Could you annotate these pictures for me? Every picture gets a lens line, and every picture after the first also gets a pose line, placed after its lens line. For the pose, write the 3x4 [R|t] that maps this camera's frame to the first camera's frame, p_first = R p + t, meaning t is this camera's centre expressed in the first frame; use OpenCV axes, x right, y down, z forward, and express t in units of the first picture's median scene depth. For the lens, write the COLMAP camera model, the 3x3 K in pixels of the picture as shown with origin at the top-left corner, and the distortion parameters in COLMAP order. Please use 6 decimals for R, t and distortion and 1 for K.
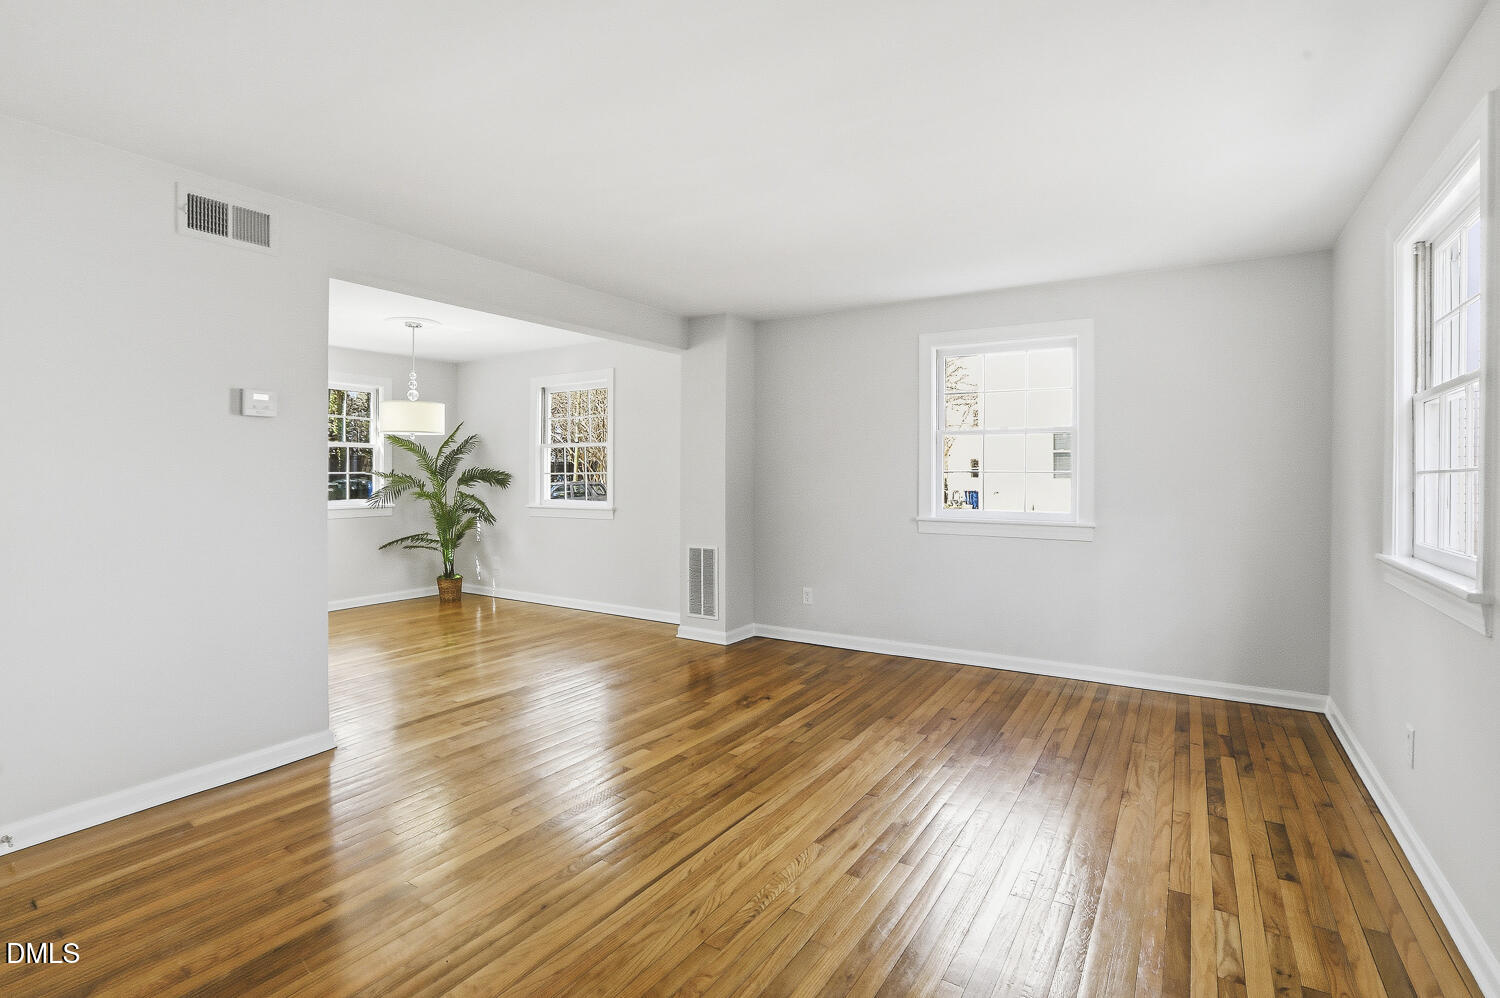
lens RADIAL K [[716.1, 0, 756.5], [0, 716.1, 487.1], [0, 0, 1]] dist [-0.064311, 0.026824]
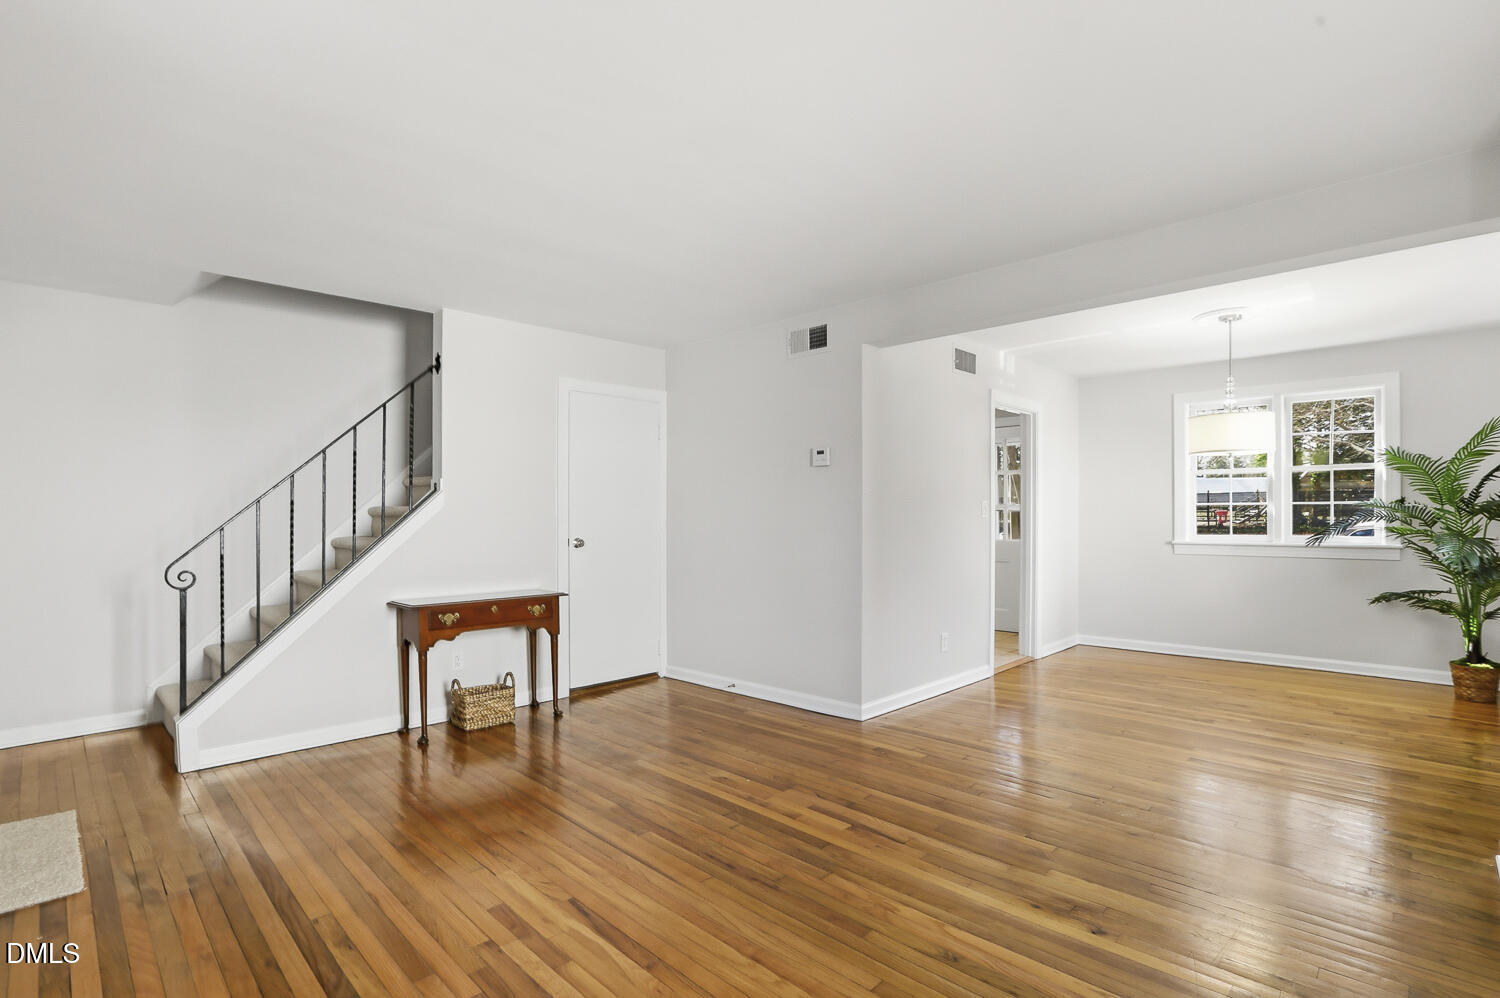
lens RADIAL K [[724.7, 0, 746.2], [0, 724.7, 510.1], [0, 0, 1]] dist [-0.053545, 0.017154]
pose [[-0.223314, -0.002792, -0.974742, 0.383069], [-0.011945, 0.999929, -0.000127, -0.003976], [0.974673, 0.011615, -0.223332, 0.576930]]
